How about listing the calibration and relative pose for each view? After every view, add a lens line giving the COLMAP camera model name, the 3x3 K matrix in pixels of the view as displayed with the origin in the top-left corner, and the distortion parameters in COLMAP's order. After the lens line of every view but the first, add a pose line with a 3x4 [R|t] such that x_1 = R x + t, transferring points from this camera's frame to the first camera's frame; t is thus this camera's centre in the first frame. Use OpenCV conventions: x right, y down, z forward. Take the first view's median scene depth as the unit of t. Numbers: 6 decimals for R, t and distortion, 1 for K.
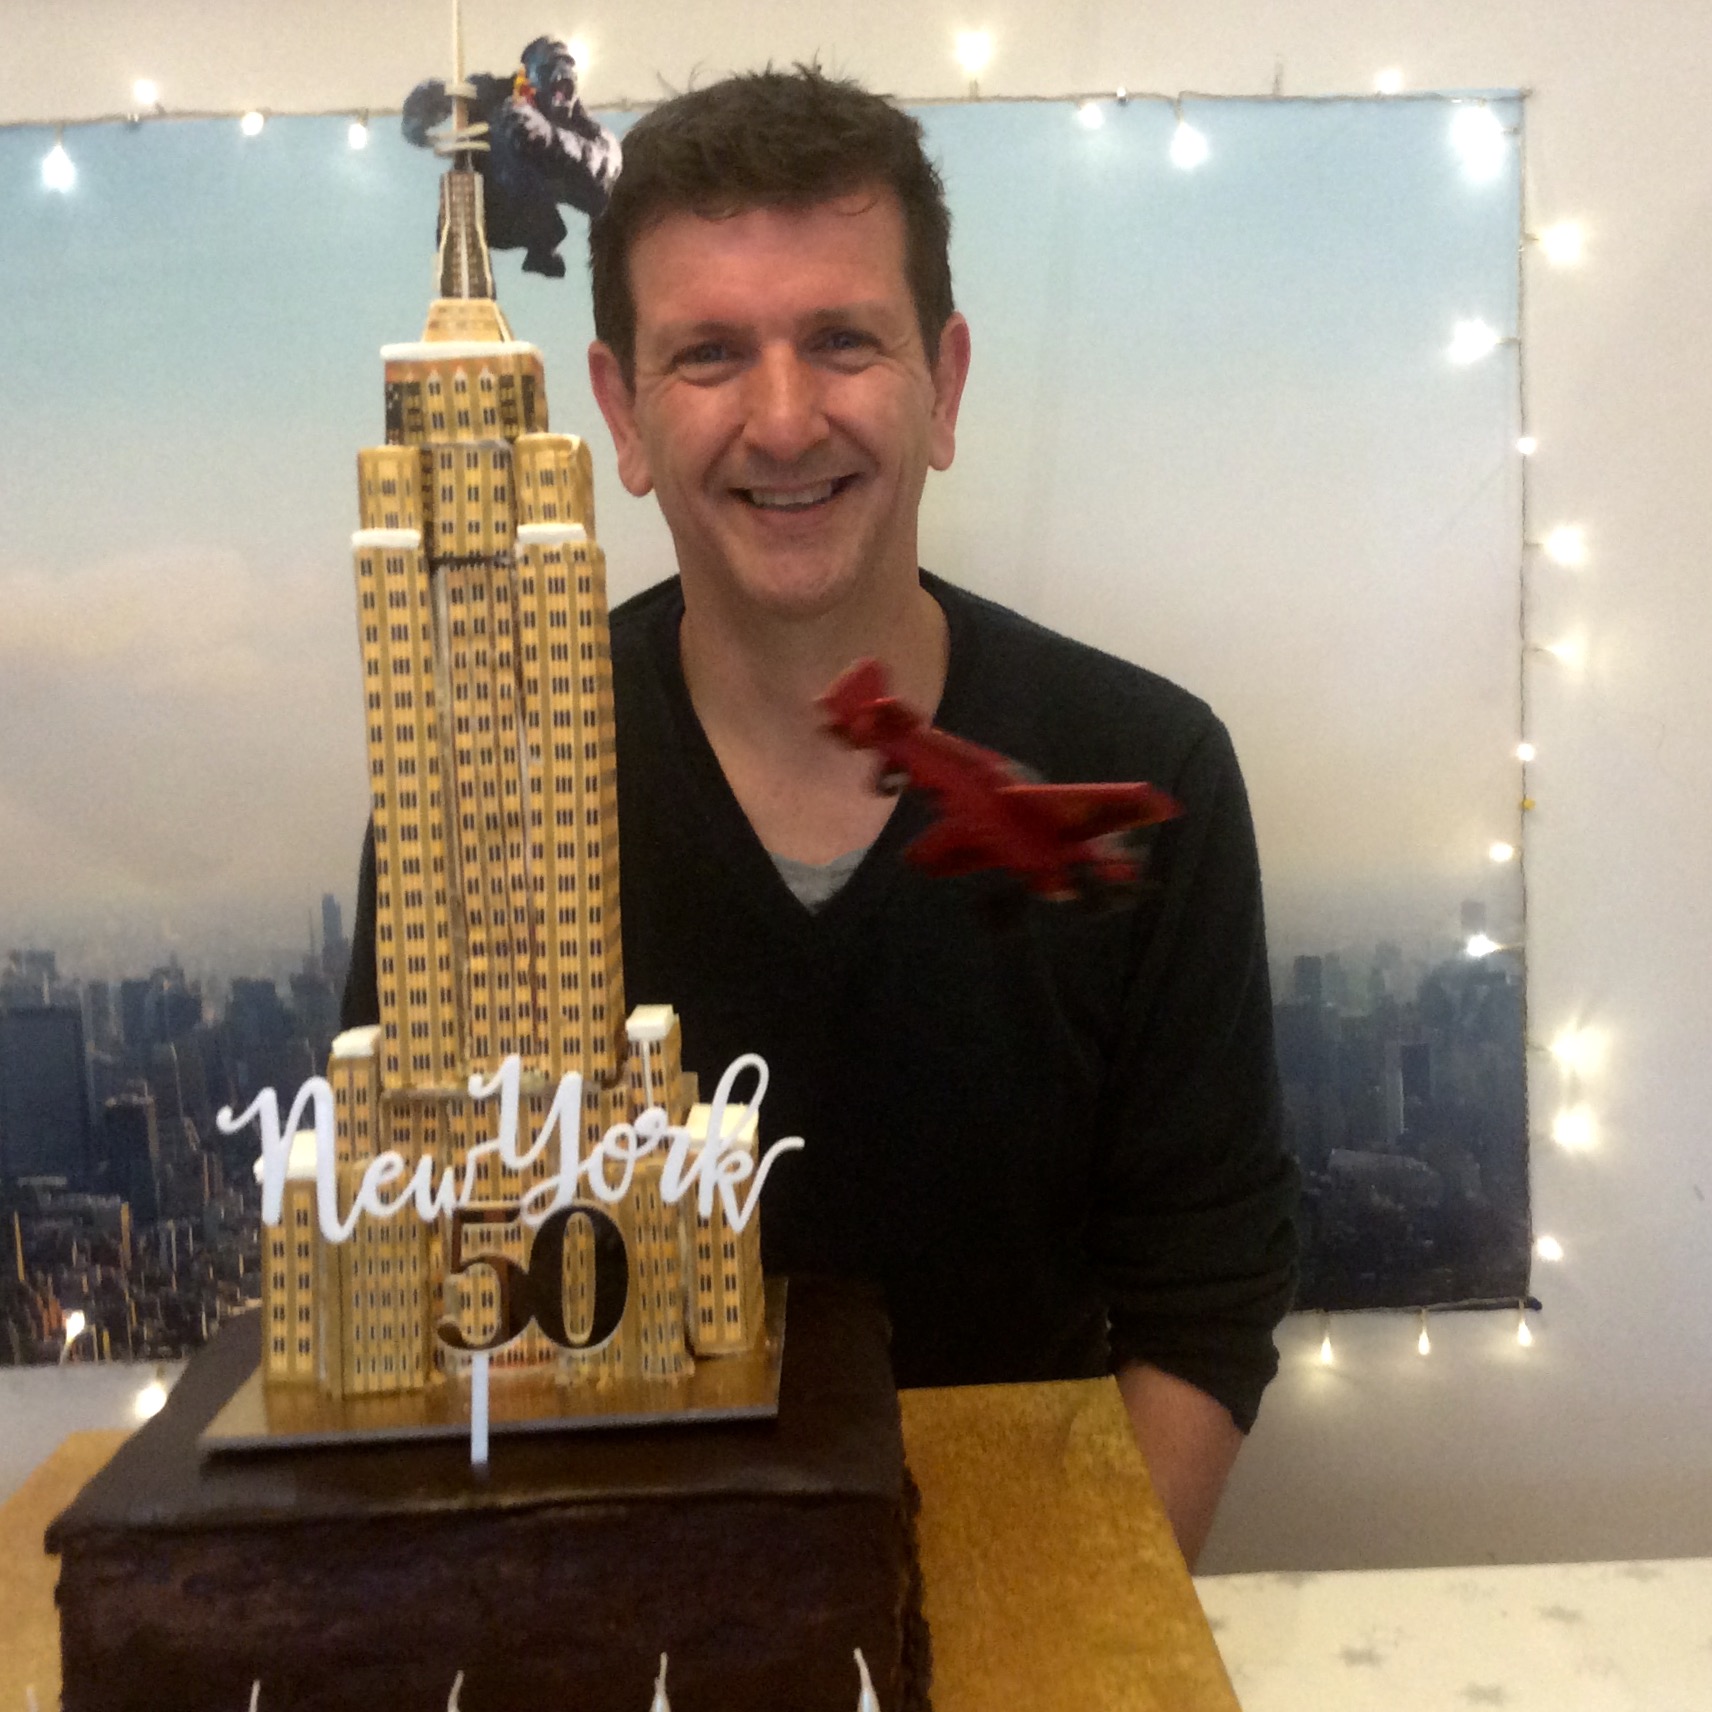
lens RADIAL K [[2361.7, 0, 856.0], [0, 2361.7, 856.0], [0, 0, 1]] dist [0.177085, -0.483515]
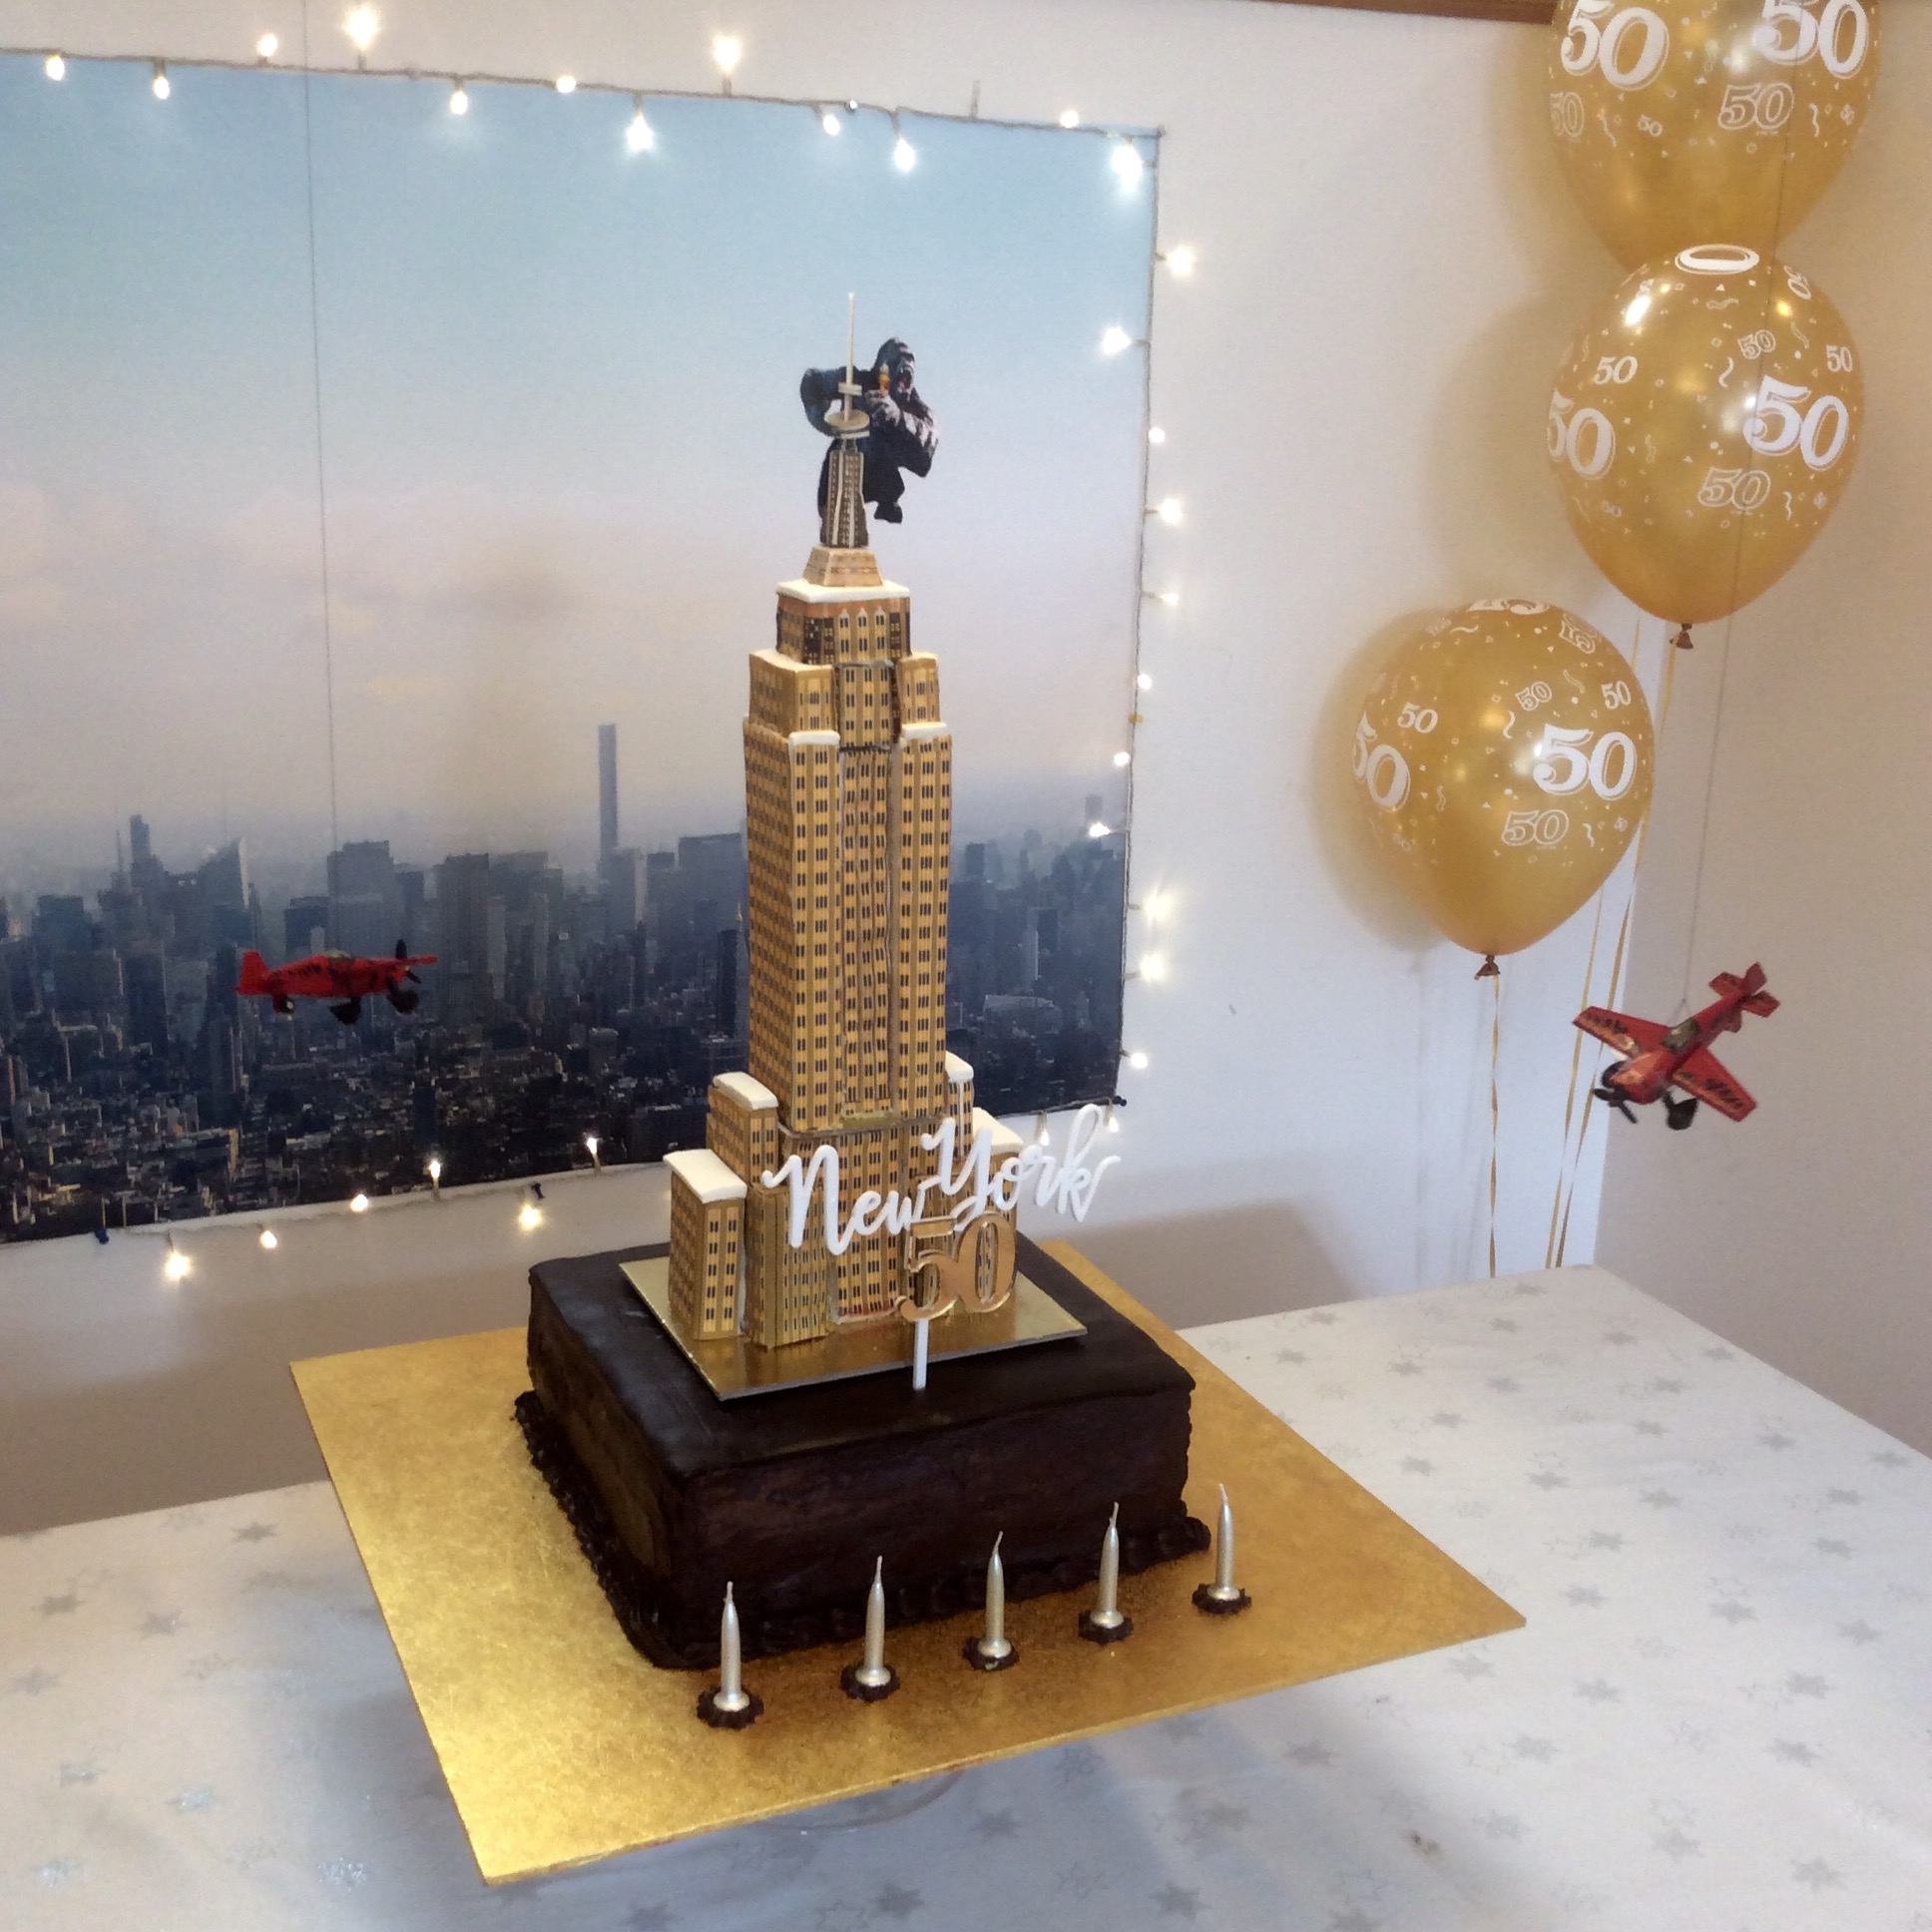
lens RADIAL K [[2393.6, 0, 966.0], [0, 2393.6, 966.0], [0, 0, 1]] dist [0.048933, -0.010380]
pose [[0.918917, -0.051088, 0.391129, -0.639787], [-0.020208, 0.984178, 0.176027, -0.240404], [-0.393934, -0.169658, 0.903345, -0.272750]]
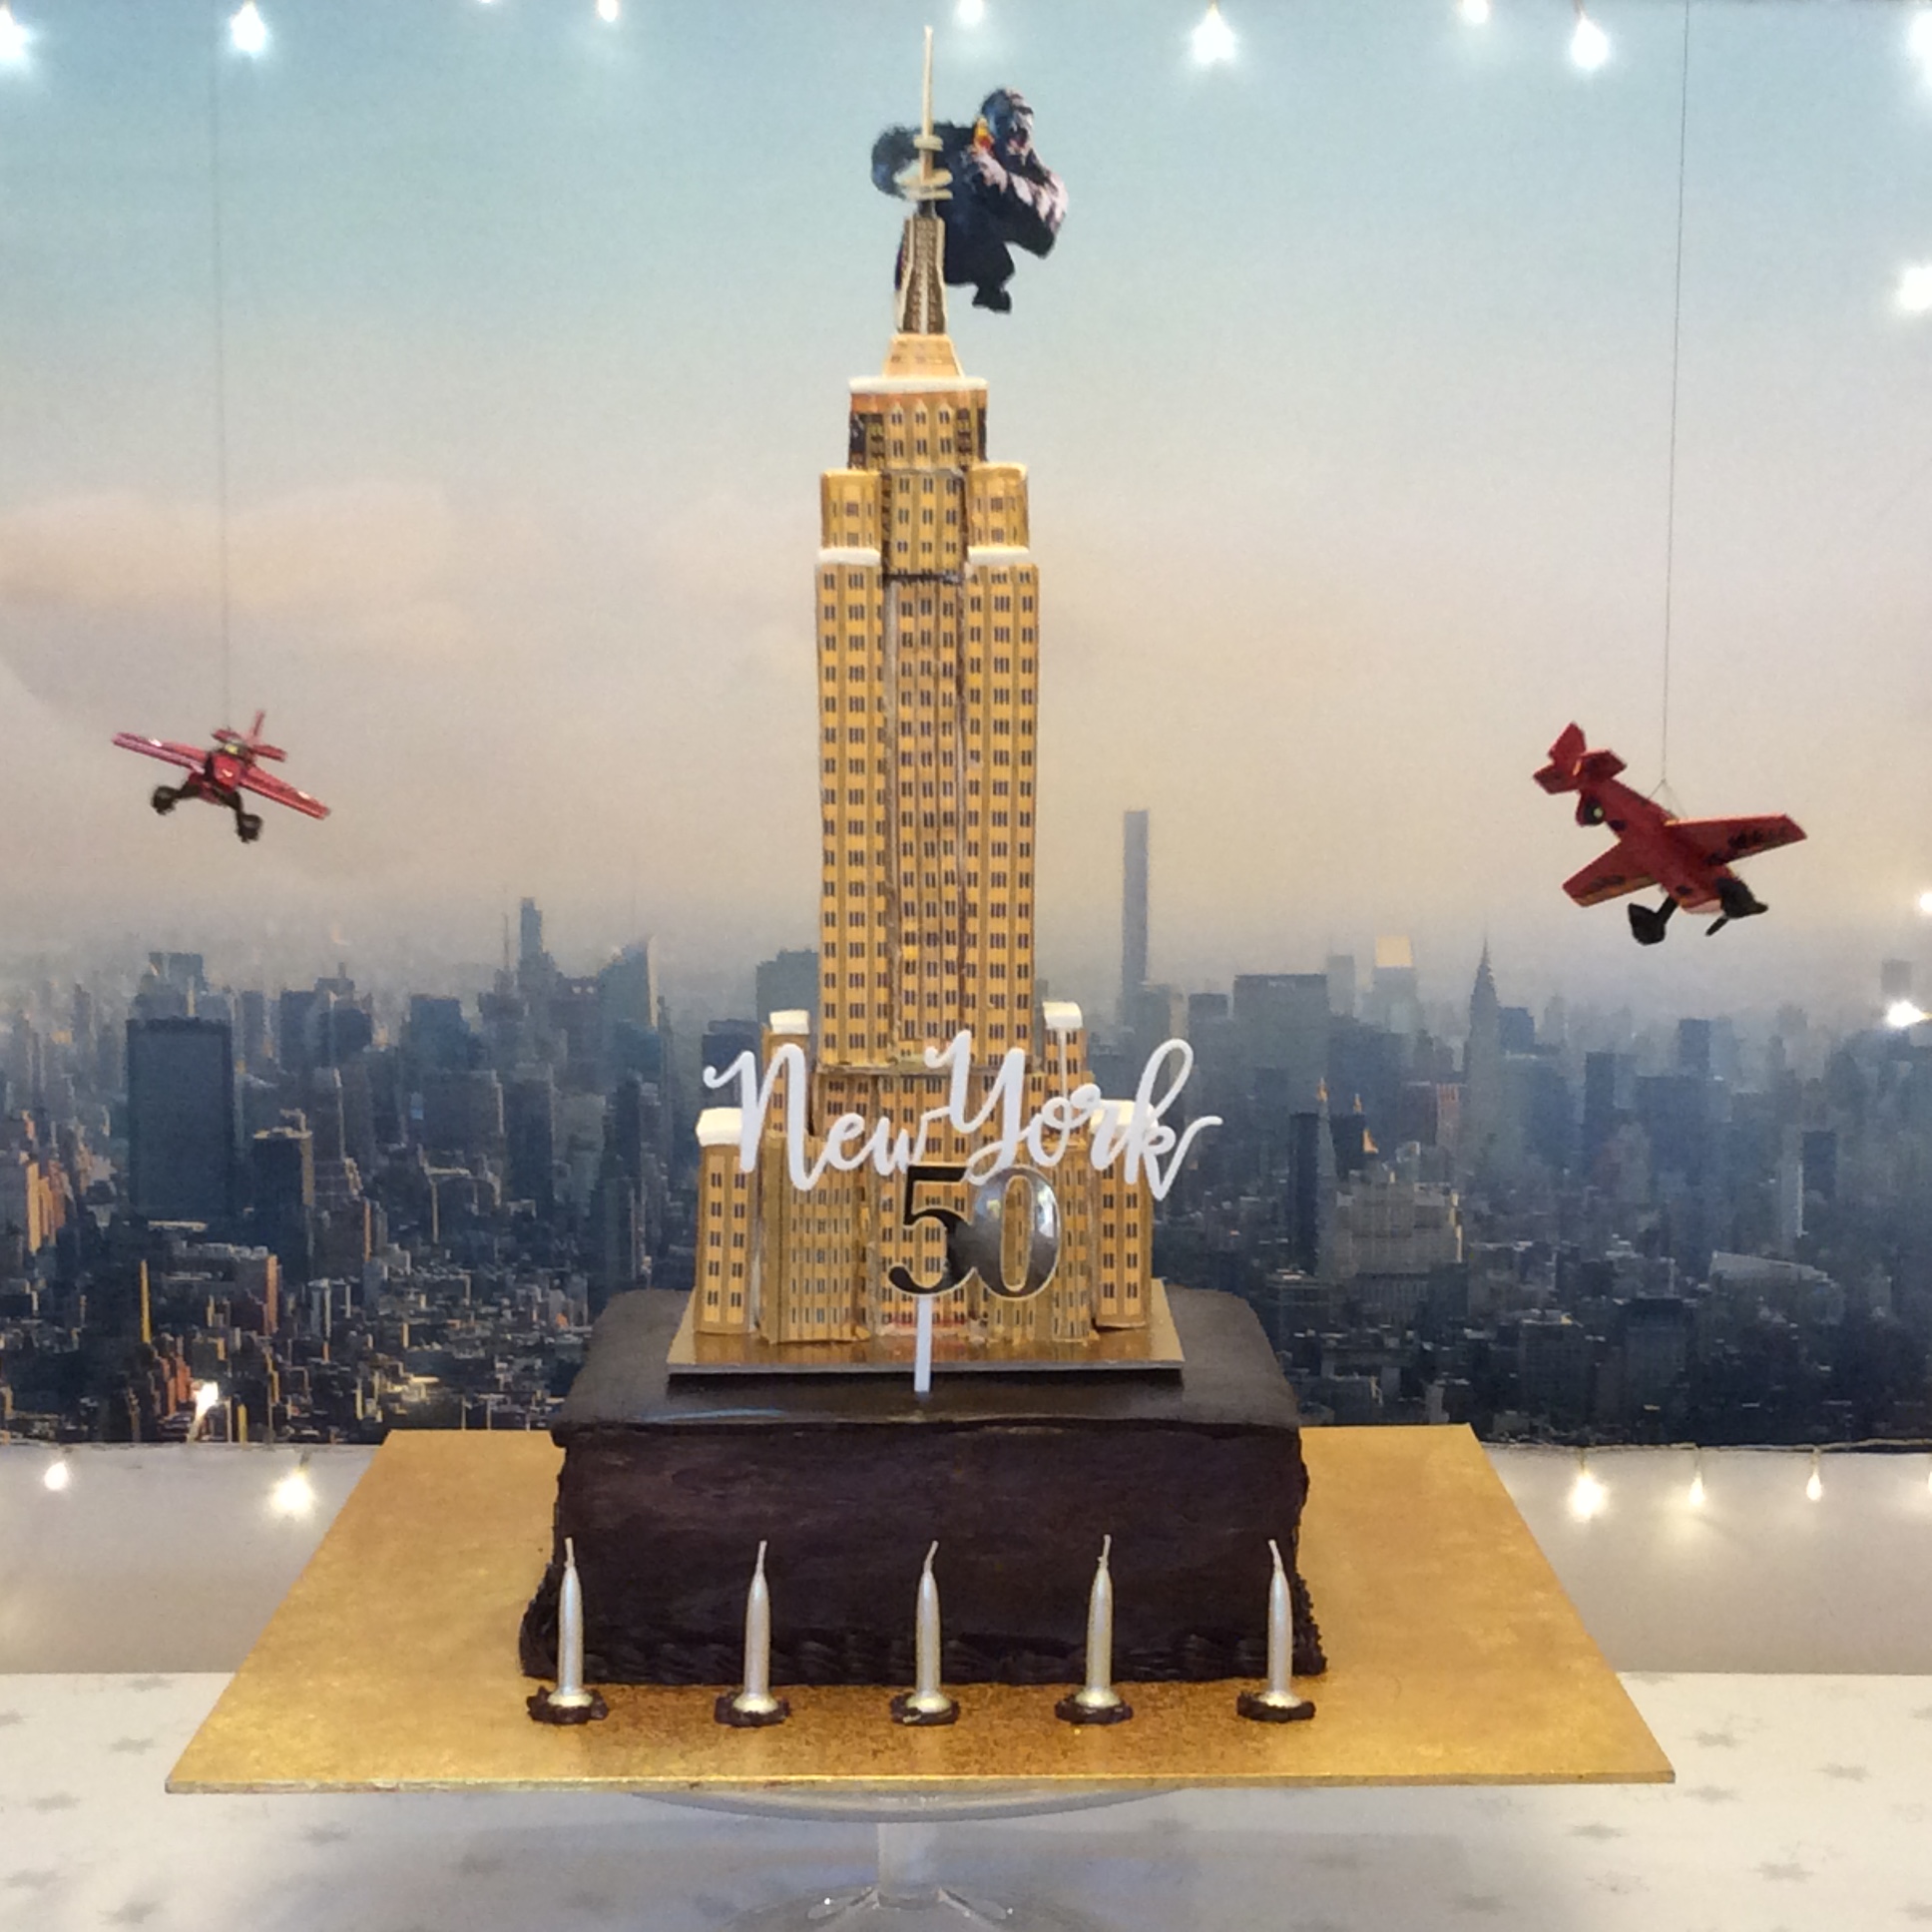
lens RADIAL K [[3792.1, 0, 881.4], [0, 3792.1, 917.1], [0, 0, 1]] dist [-0.000667, 0.520024]
pose [[0.998906, 0.038228, -0.026920, -0.126547], [-0.038074, 0.999256, 0.006200, 0.019513], [0.027137, -0.005169, 0.999618, -0.711326]]
